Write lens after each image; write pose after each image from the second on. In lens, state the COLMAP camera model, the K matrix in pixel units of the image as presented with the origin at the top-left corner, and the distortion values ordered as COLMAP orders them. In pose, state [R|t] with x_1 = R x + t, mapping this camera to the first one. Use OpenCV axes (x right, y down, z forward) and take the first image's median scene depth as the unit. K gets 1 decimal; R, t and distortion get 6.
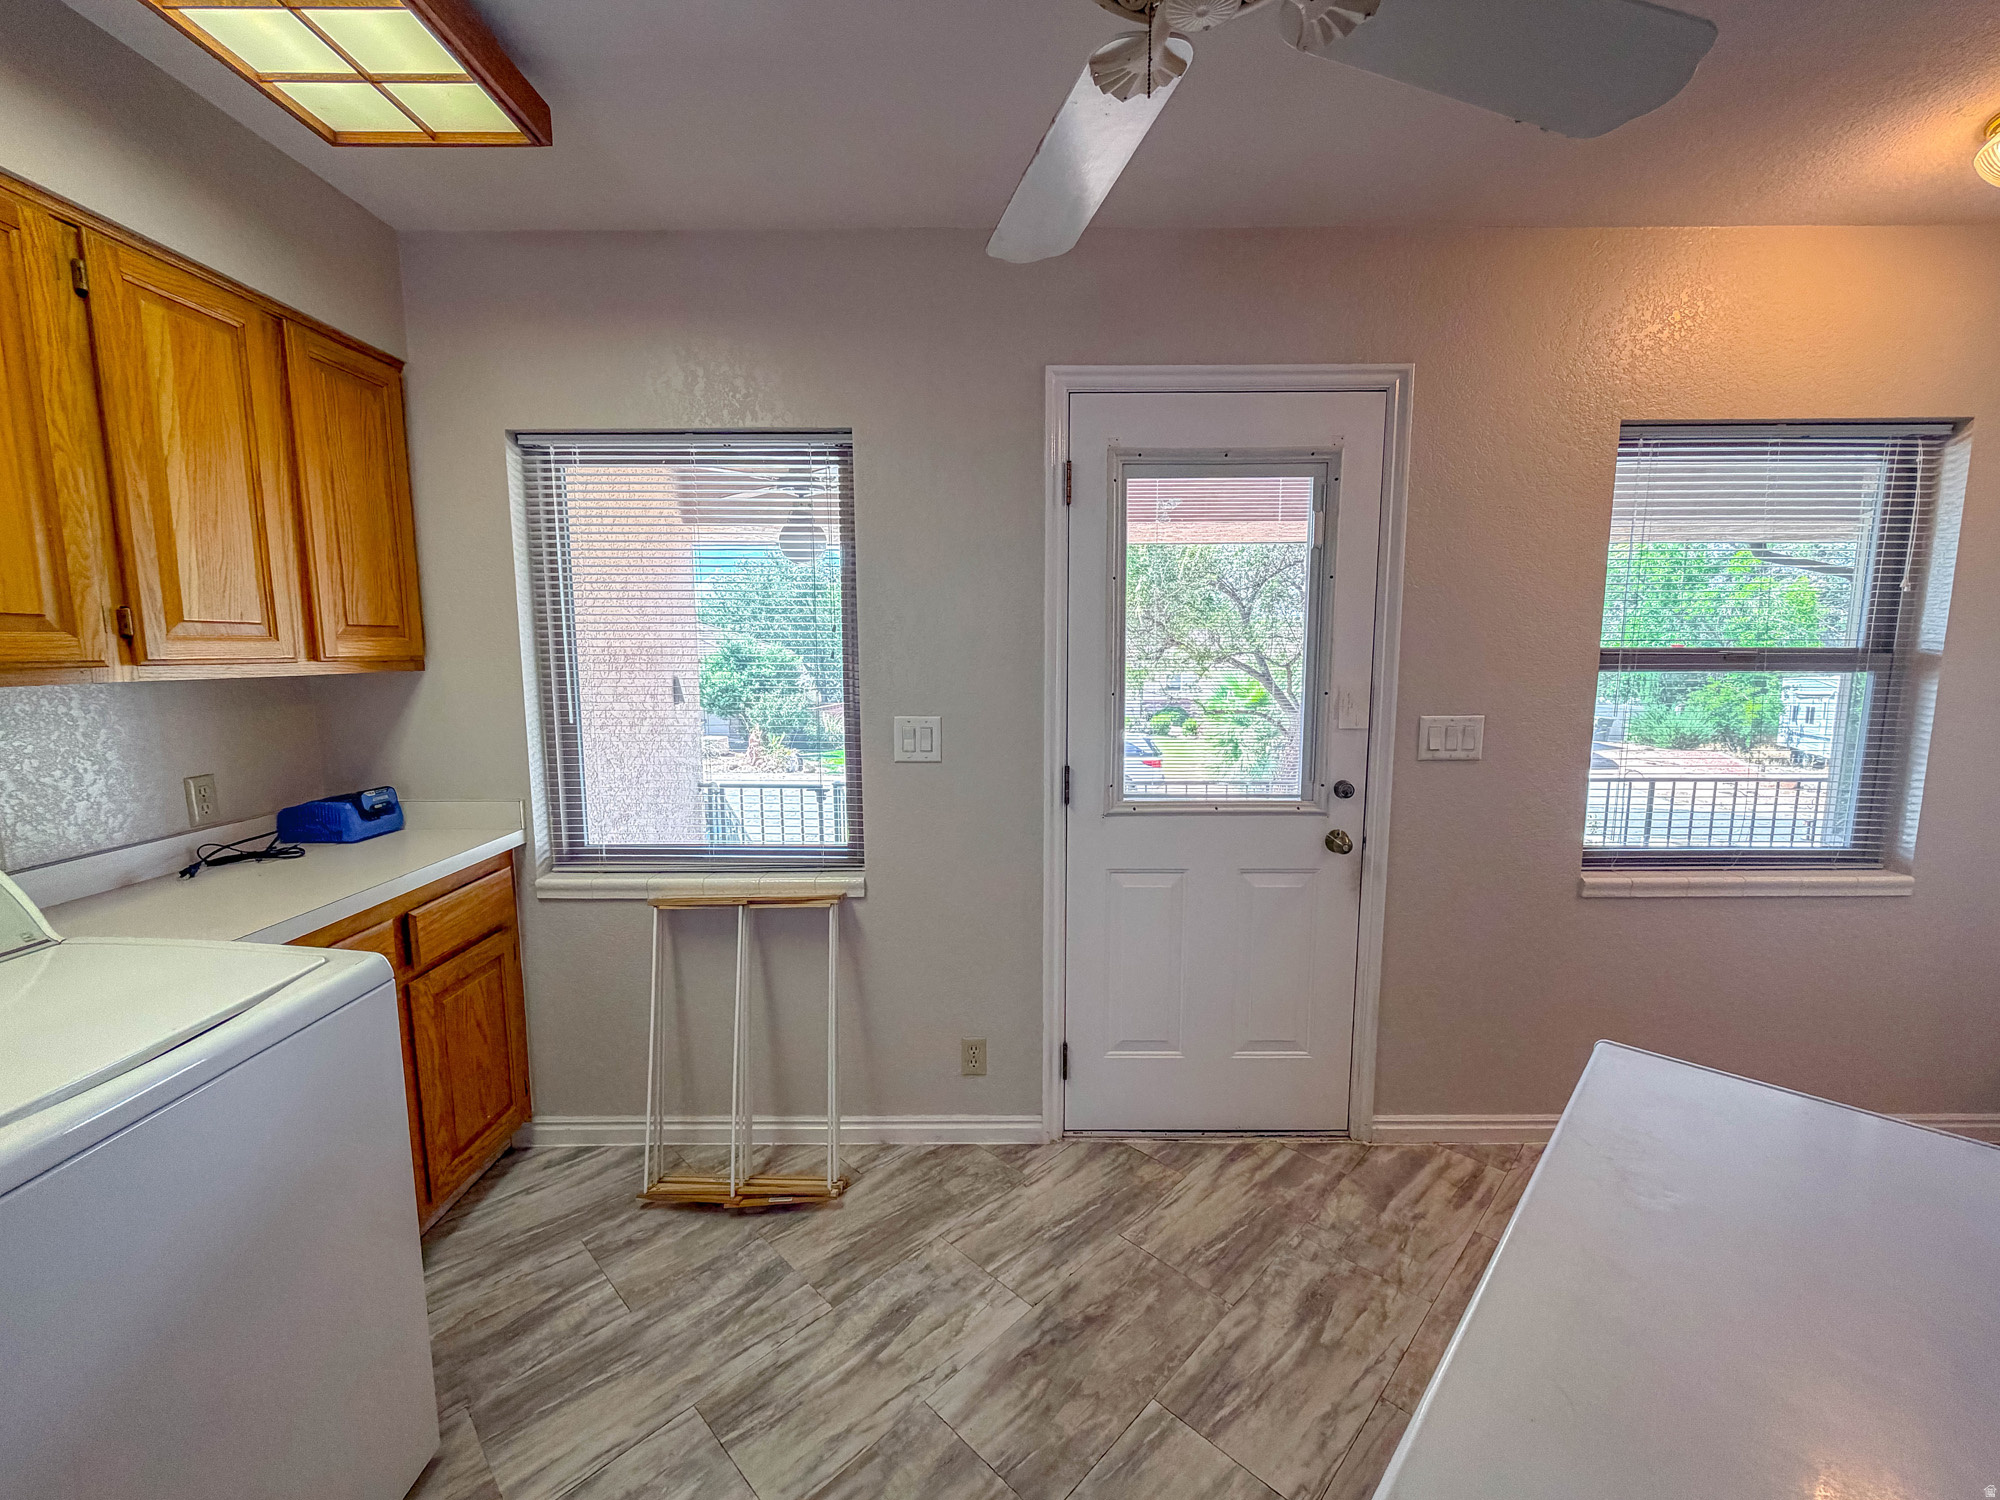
lens RADIAL K [[809.6, 0, 998.9], [0, 809.6, 750.5], [0, 0, 1]] dist [-0.000961, 0.000466]
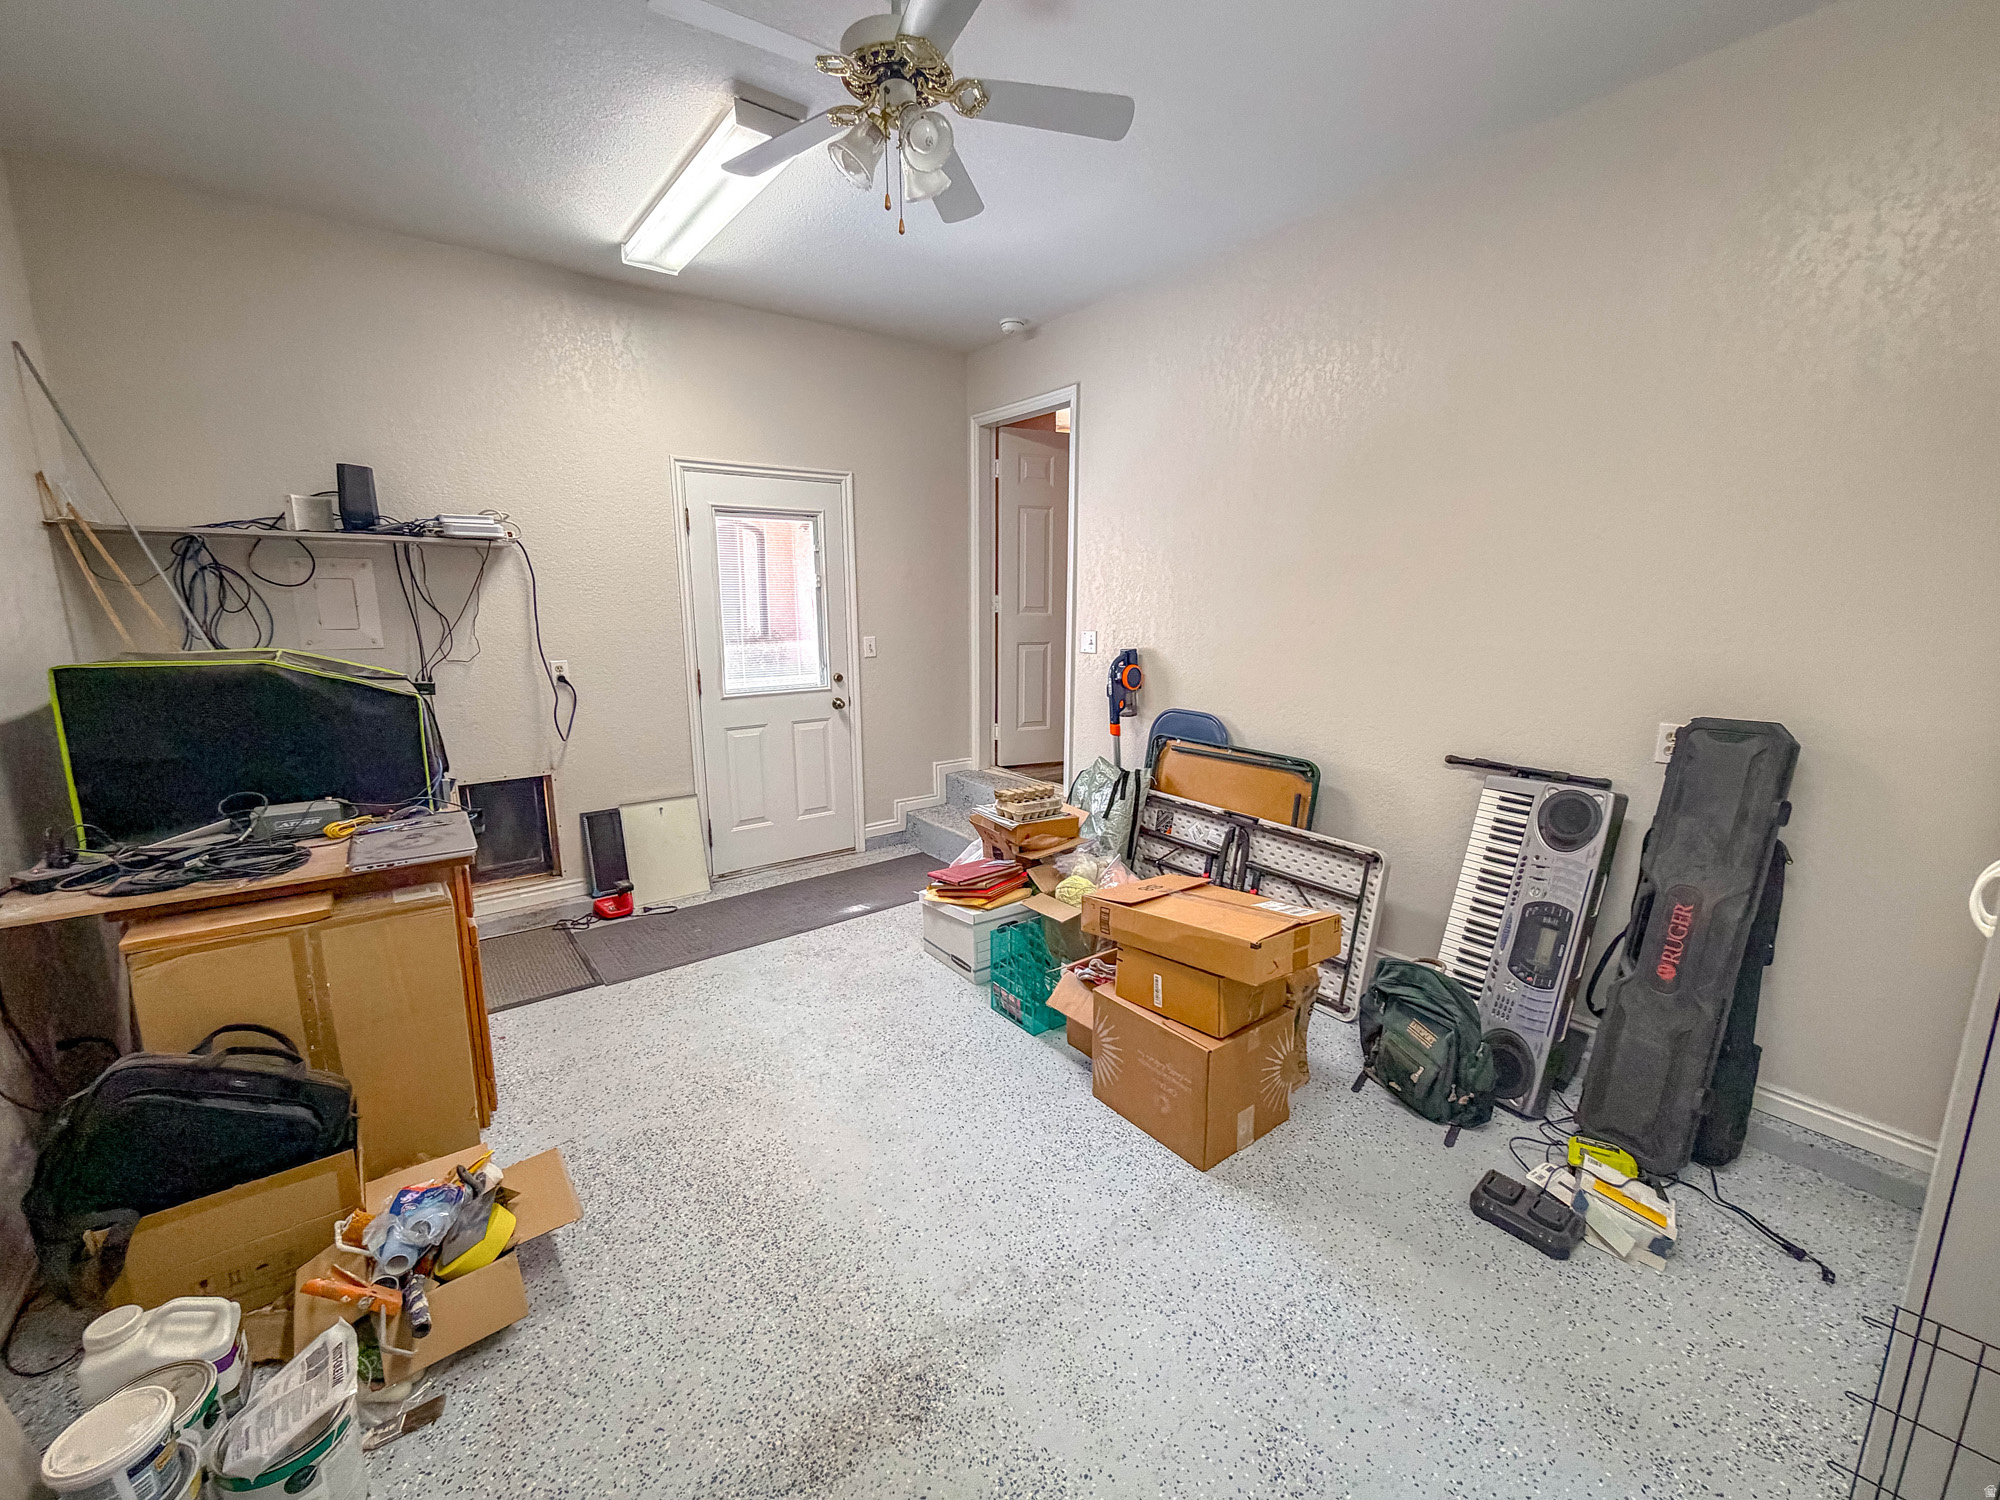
lens RADIAL K [[809.6, 0, 997.3], [0, 809.6, 743.9], [0, 0, 1]] dist [-0.000961, 0.000466]
pose [[0.803379, -0.107293, 0.585722, -0.458943], [0.067469, 0.993700, 0.089486, 0.057494], [-0.591633, -0.032373, 0.805557, -0.871156]]
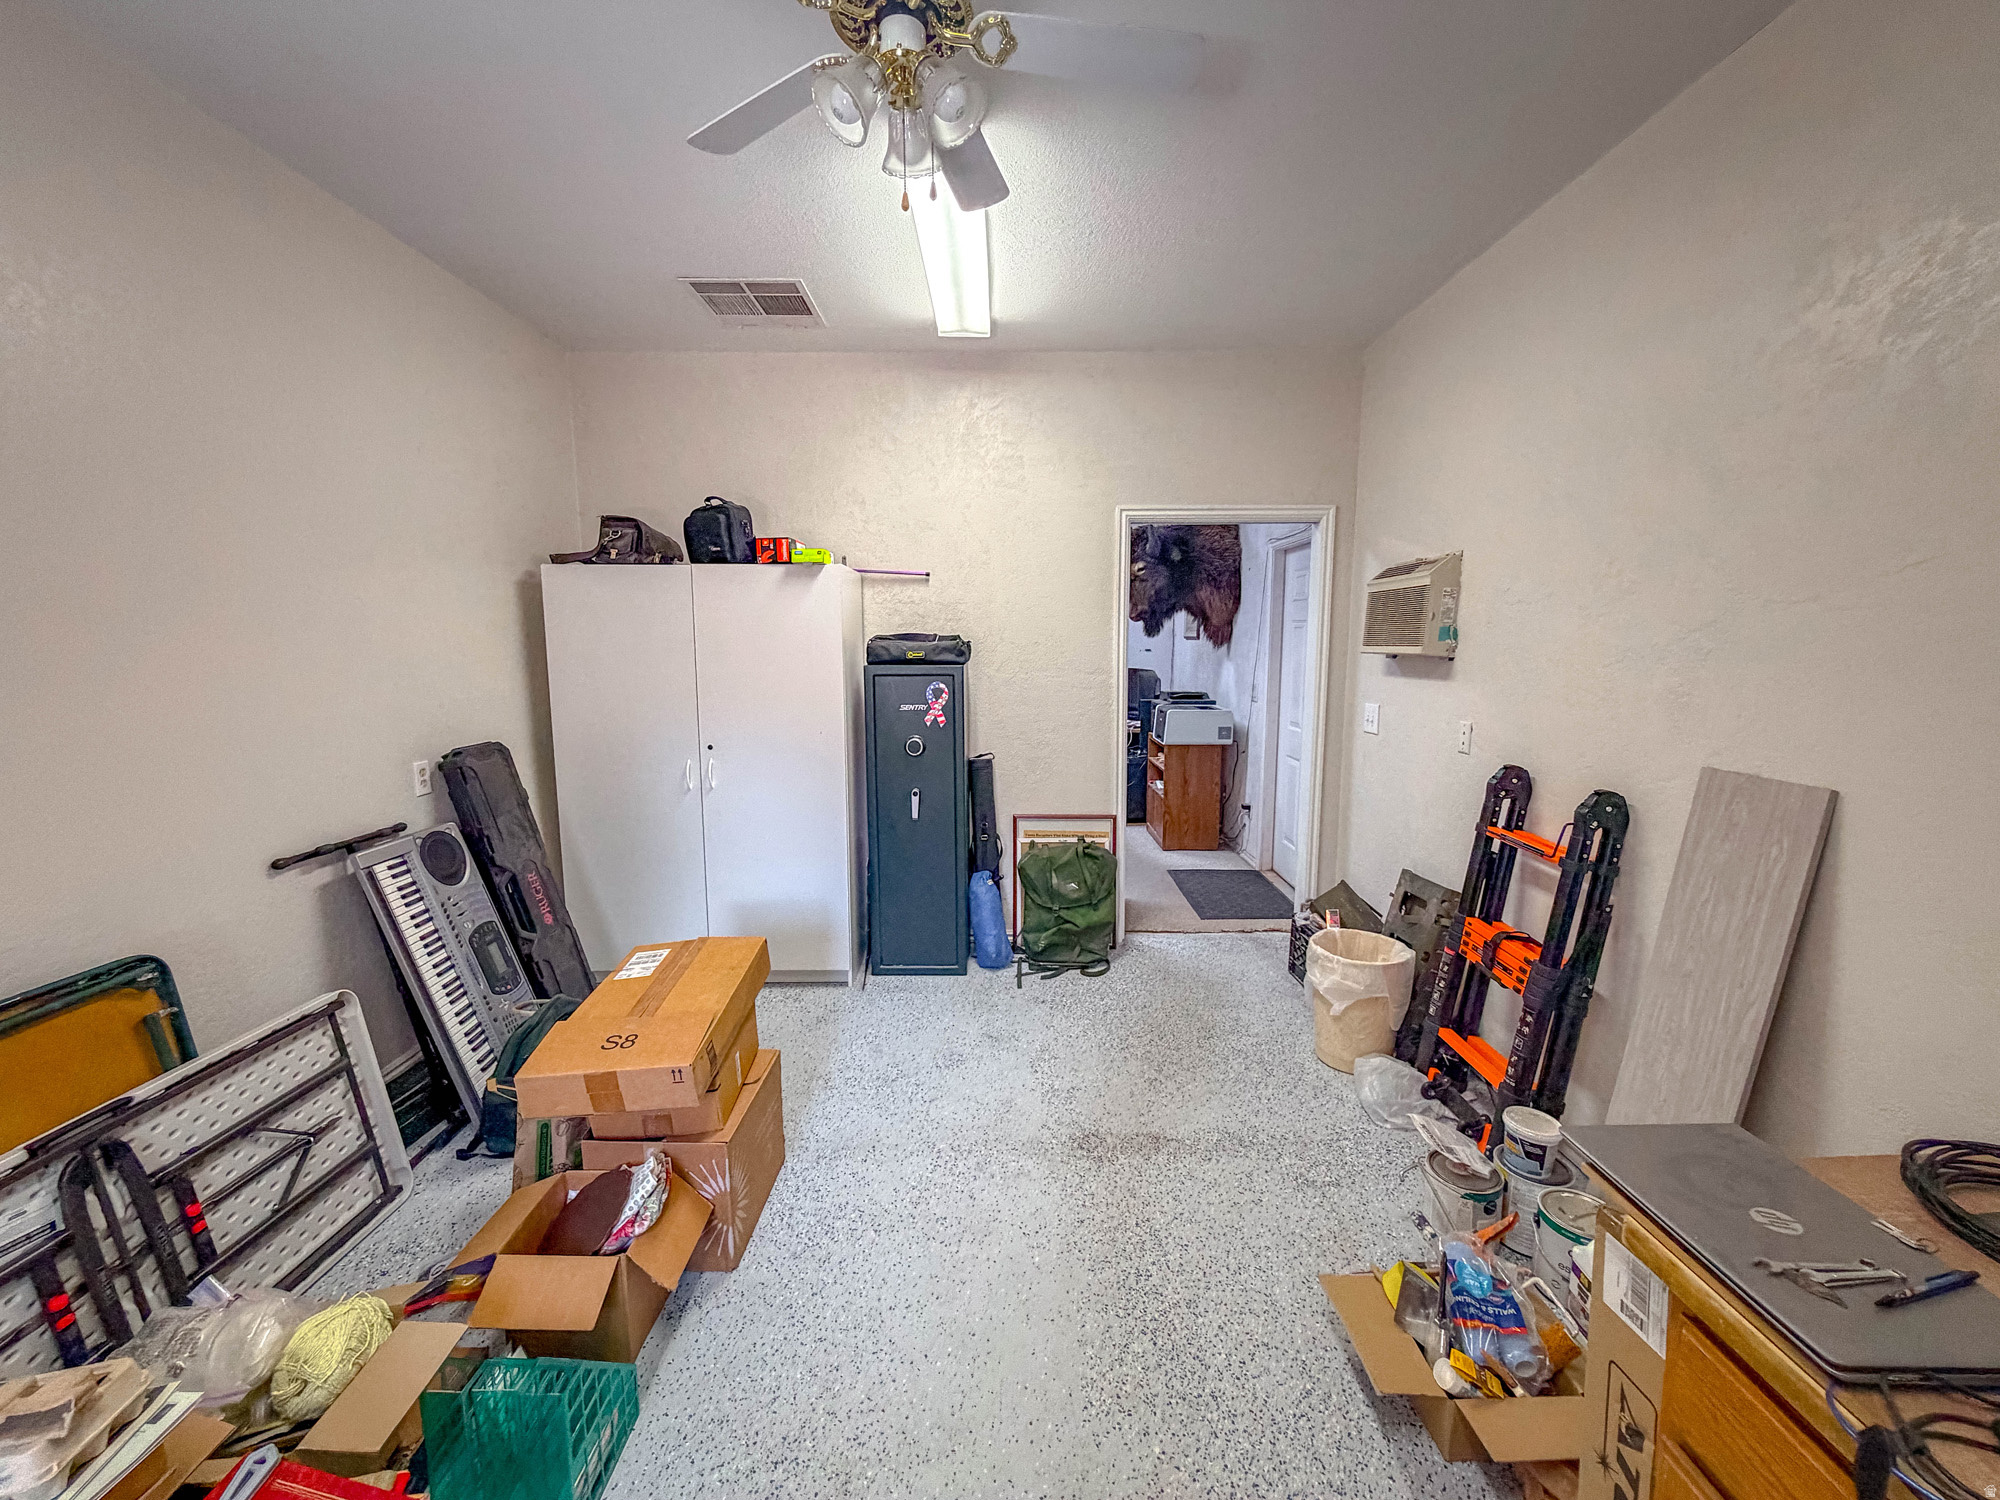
lens RADIAL K [[809.6, 0, 1016.7], [0, 809.6, 750.8], [0, 0, 1]] dist [-0.000961, 0.000466]
pose [[-0.999969, 0.004056, -0.006814, -0.076001], [0.002224, 0.968264, 0.249920, -0.138306], [0.007611, 0.249897, -0.968243, 0.631810]]
